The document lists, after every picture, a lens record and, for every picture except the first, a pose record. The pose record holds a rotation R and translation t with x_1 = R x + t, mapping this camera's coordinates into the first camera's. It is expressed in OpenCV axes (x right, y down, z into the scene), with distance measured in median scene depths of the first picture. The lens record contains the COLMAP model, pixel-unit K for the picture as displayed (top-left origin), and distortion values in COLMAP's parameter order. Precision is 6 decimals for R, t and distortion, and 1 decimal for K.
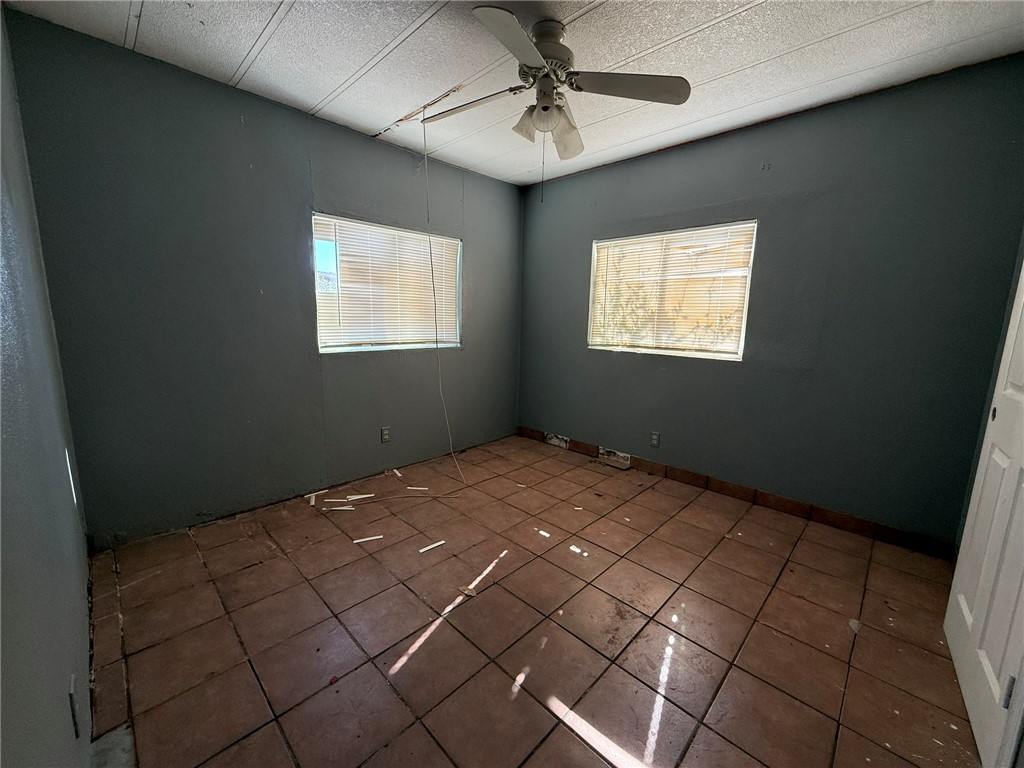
lens RADIAL K [[410.1, 0, 508.9], [0, 410.1, 384.0], [0, 0, 1]] dist [-0.000498, 0.000076]
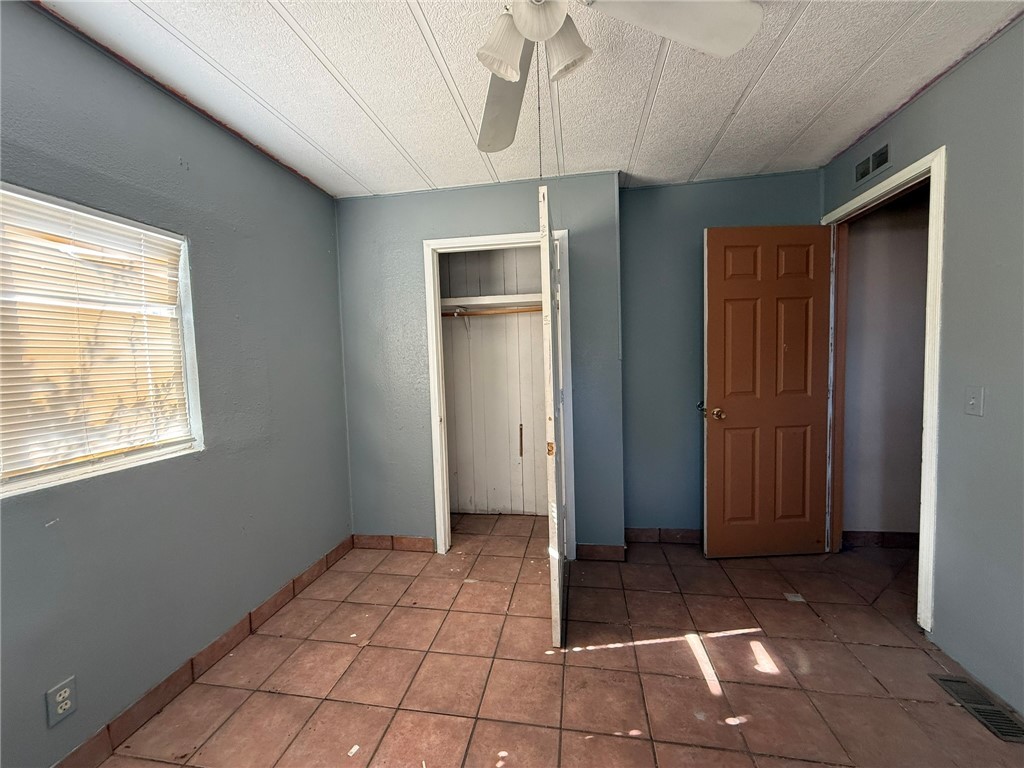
lens RADIAL K [[410.1, 0, 506.7], [0, 410.1, 384.7], [0, 0, 1]] dist [-0.000498, 0.000076]
pose [[-0.571132, -0.046832, 0.819521, -0.235969], [0.160241, 0.972803, 0.167264, -0.189008], [-0.805066, 0.226851, -0.548095, 0.961009]]
